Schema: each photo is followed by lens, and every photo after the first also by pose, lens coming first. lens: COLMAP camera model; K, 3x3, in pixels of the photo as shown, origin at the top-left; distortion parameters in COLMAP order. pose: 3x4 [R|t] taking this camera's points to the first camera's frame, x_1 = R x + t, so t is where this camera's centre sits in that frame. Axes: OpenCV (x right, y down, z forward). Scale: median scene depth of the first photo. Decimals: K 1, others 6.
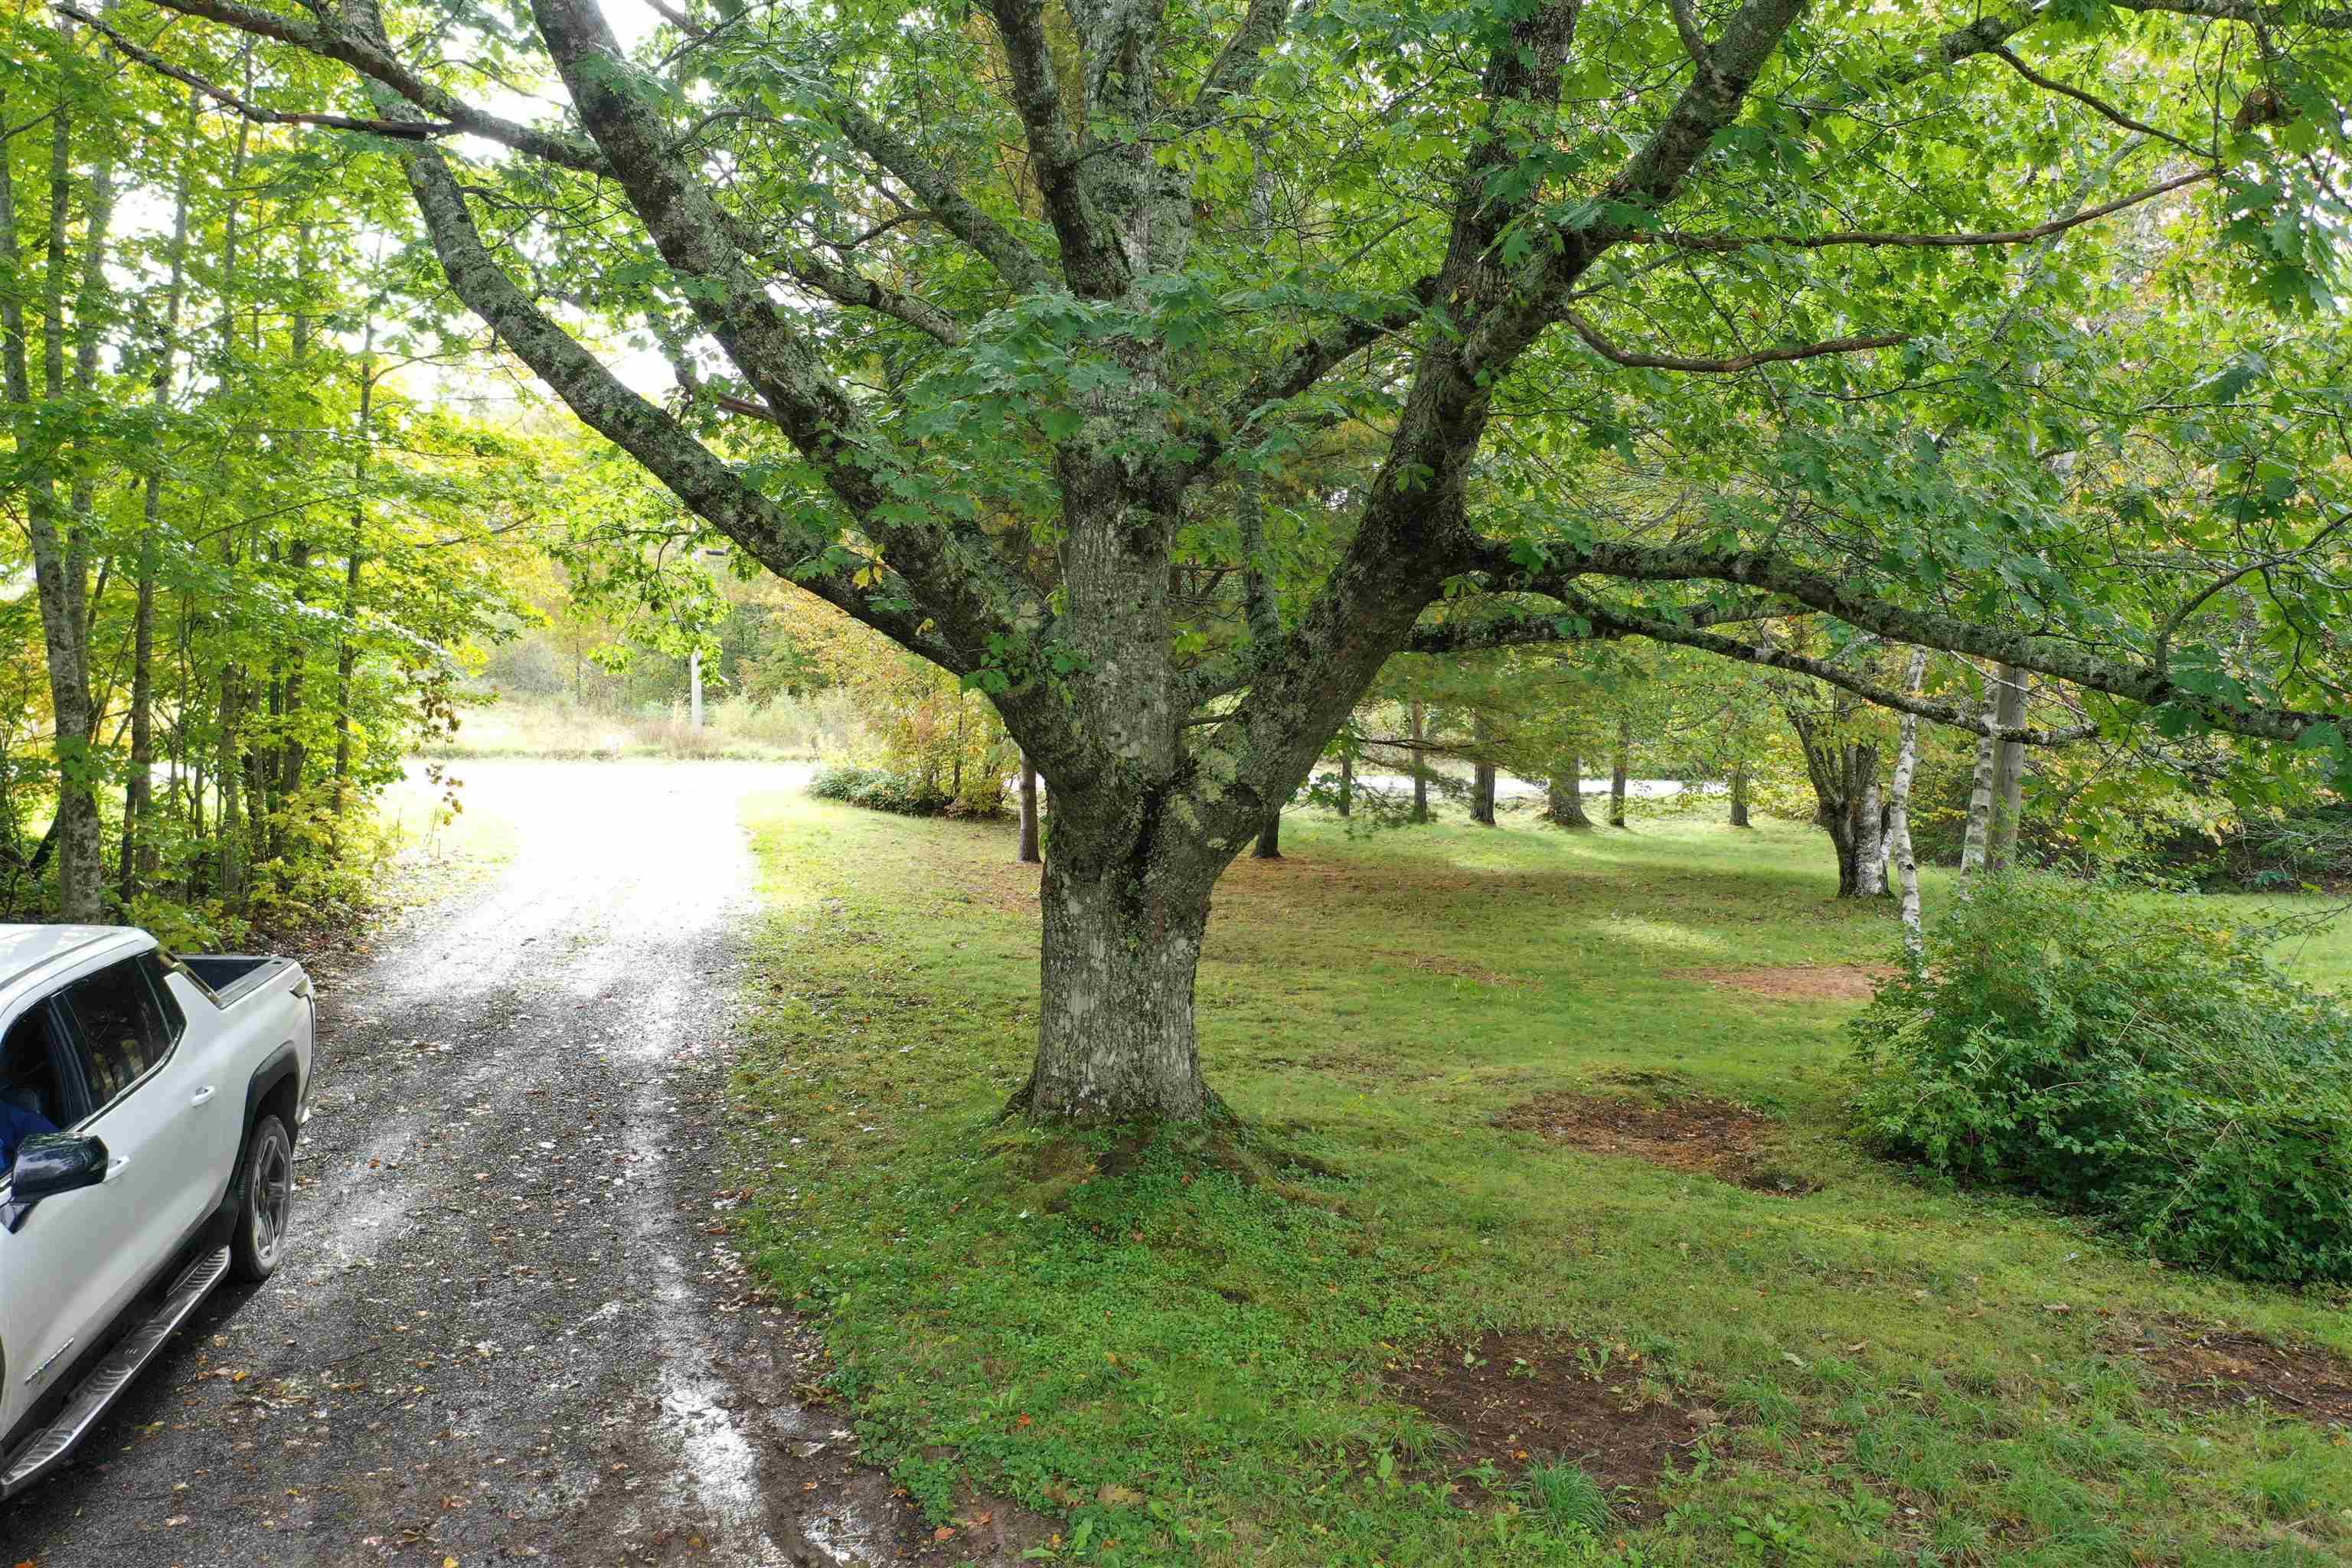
lens RADIAL K [[1865.0, 0, 1177.8], [0, 1865.0, 778.9], [0, 0, 1]] dist [0.000680, -0.003338]
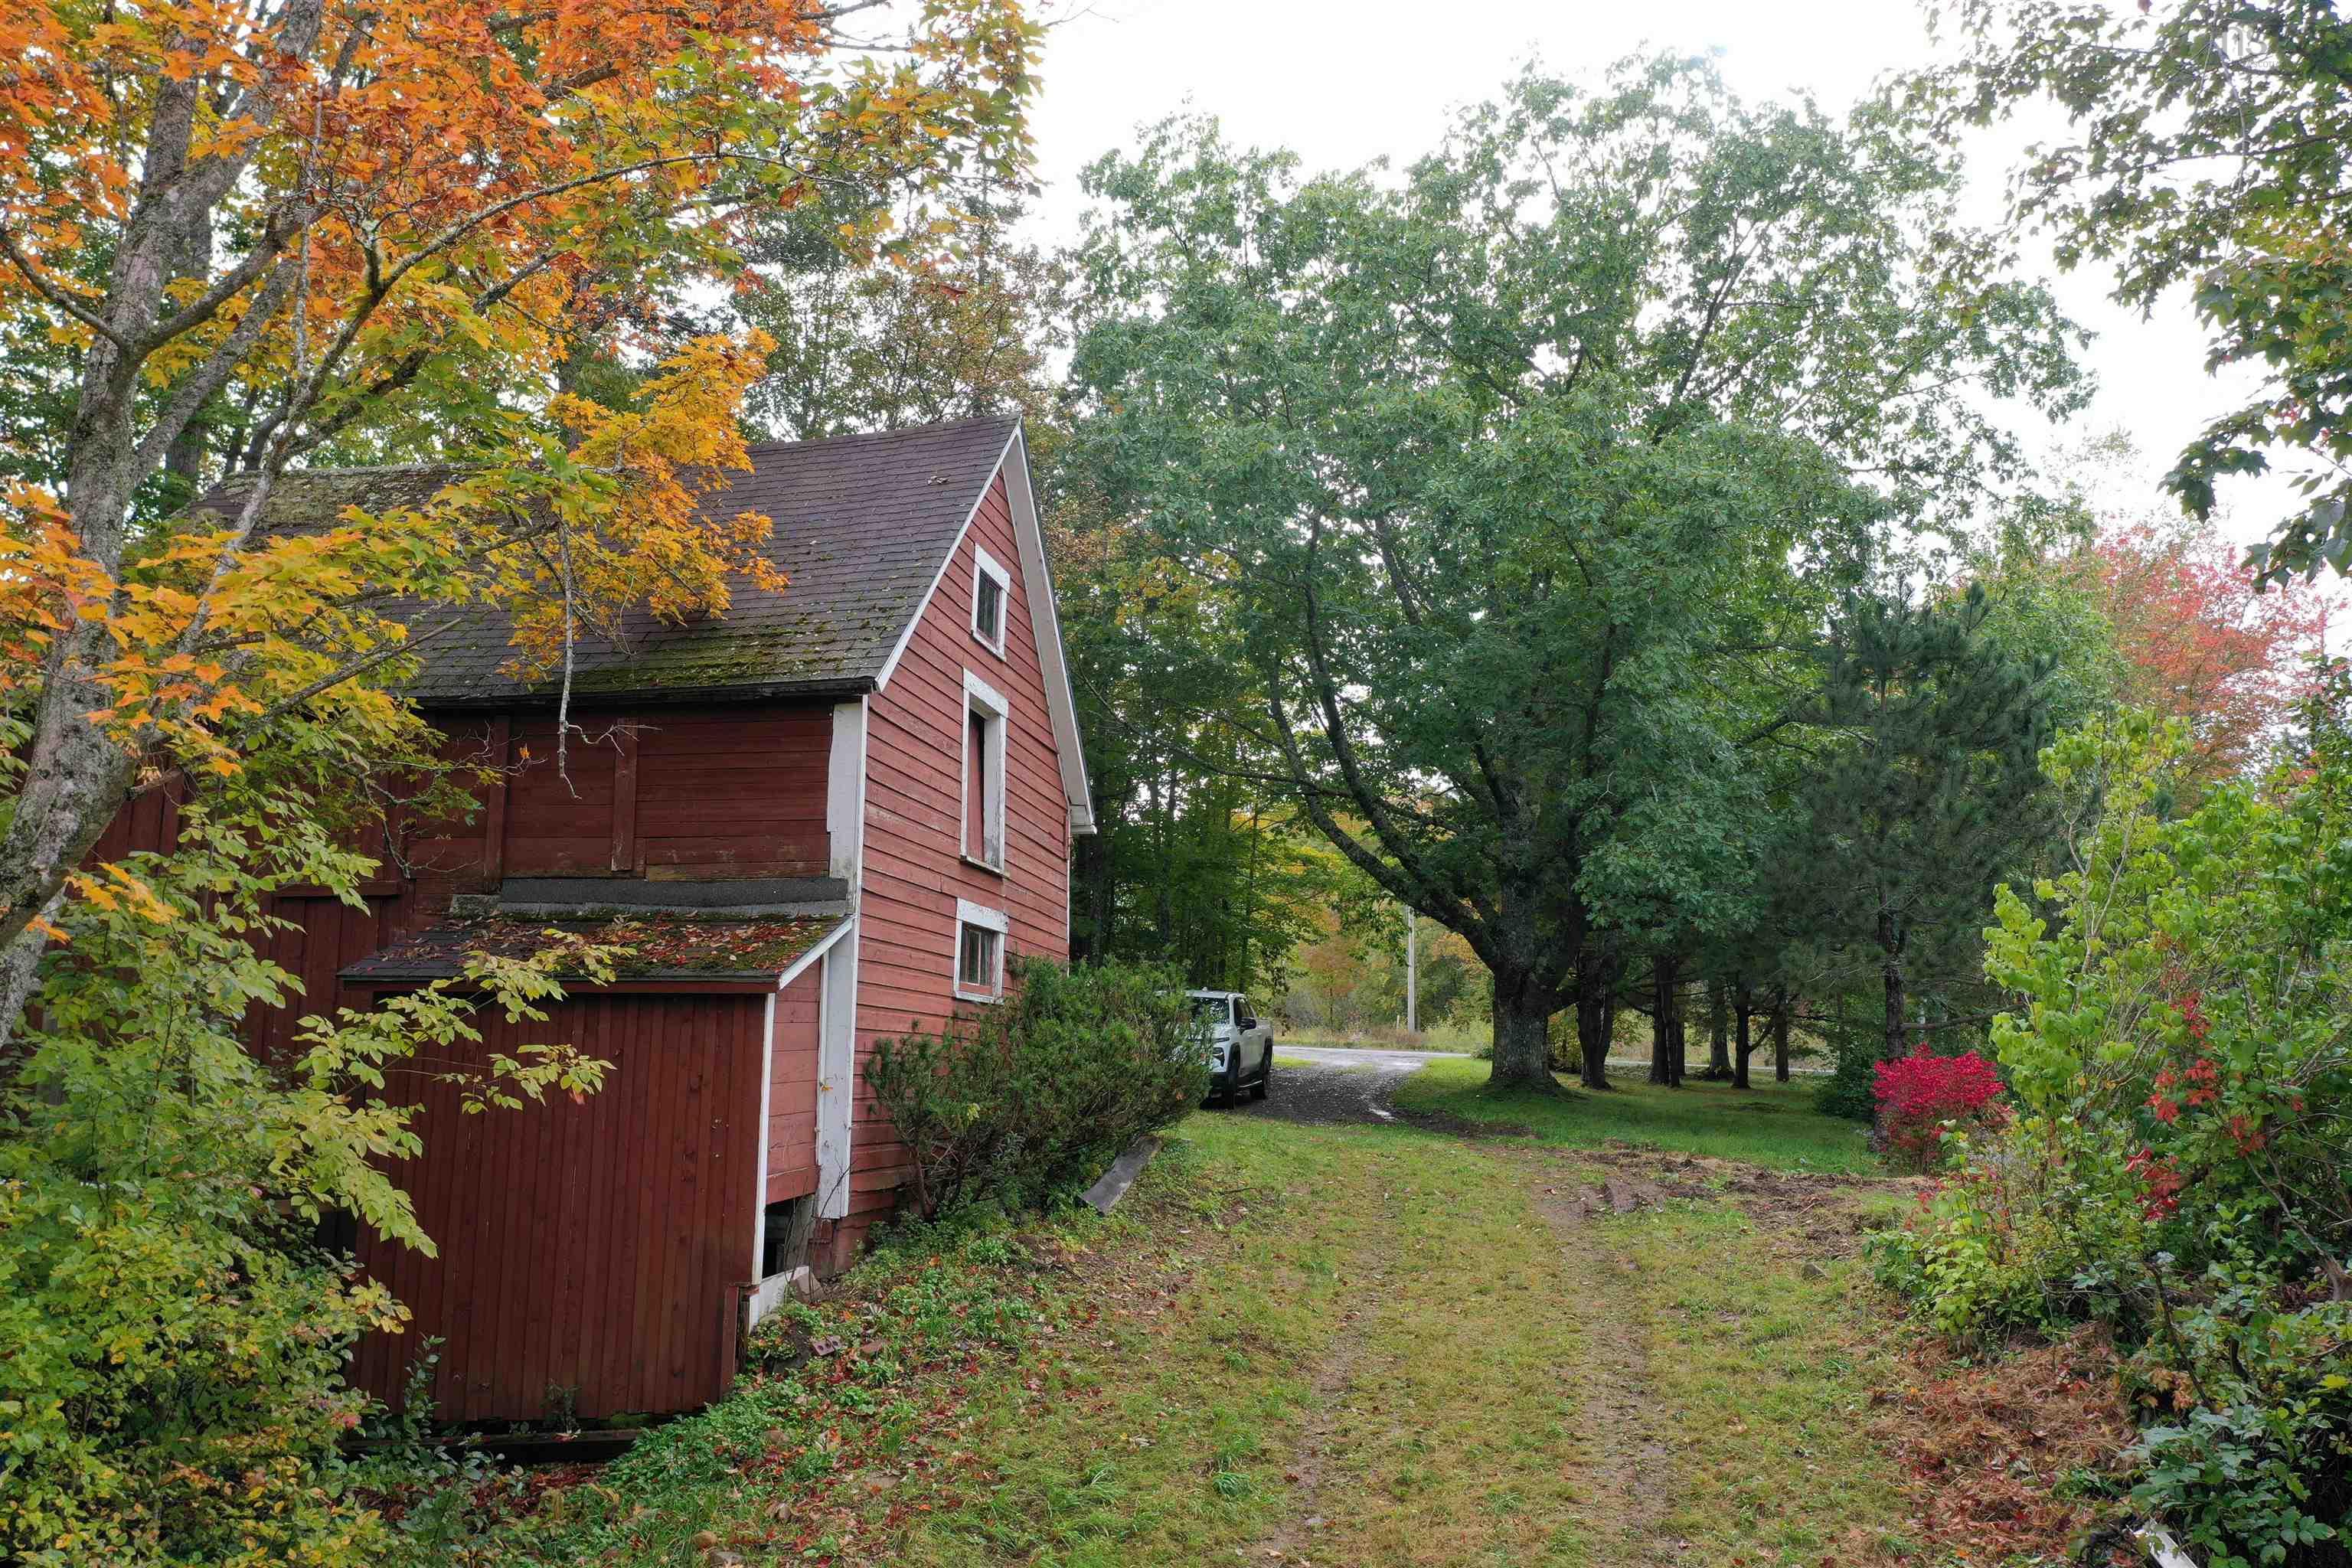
lens RADIAL K [[1865.0, 0, 1177.8], [0, 1865.0, 778.9], [0, 0, 1]] dist [0.000680, -0.003338]
pose [[0.925671, -0.046163, -0.375504, 0.500134], [-0.029126, 0.980887, -0.192386, 0.240747], [0.377208, 0.189023, 0.906634, -1.659945]]
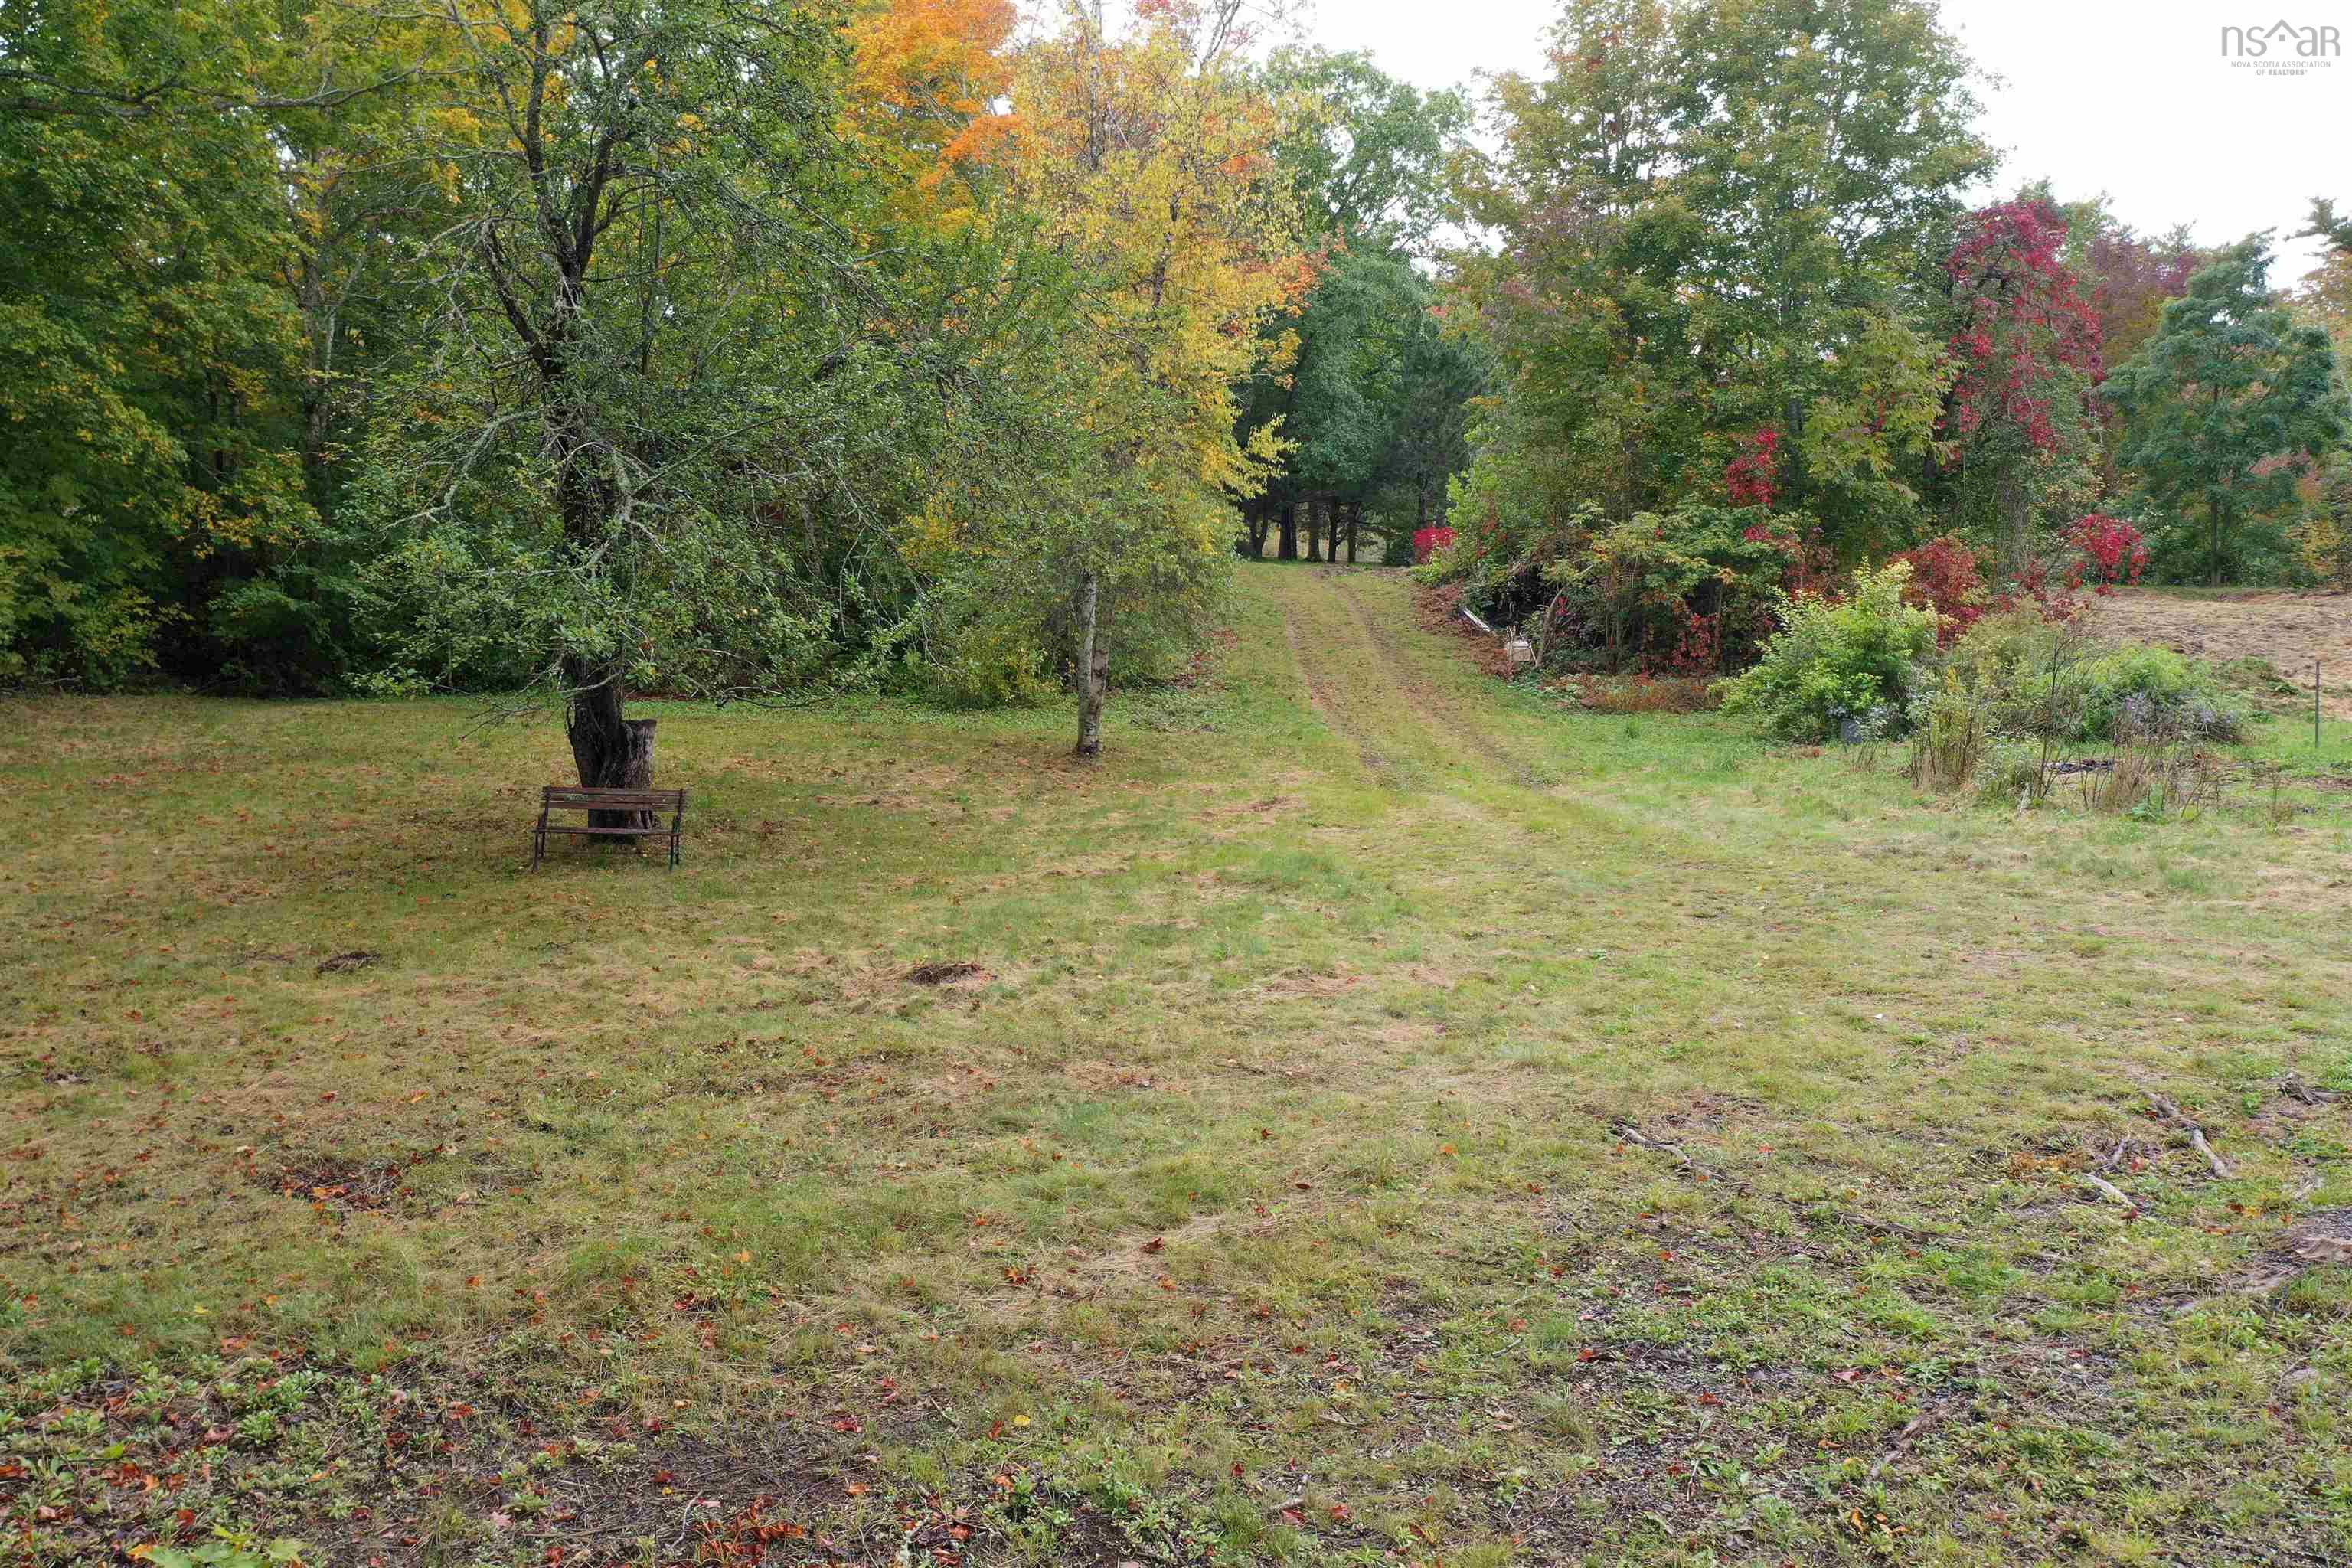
lens RADIAL K [[1865.0, 0, 1177.8], [0, 1865.0, 778.9], [0, 0, 1]] dist [0.000680, -0.003338]
pose [[0.988516, 0.015422, -0.150330, 0.551168], [-0.007112, 0.998425, 0.055658, 0.456473], [0.150951, -0.053950, 0.987068, -3.940278]]
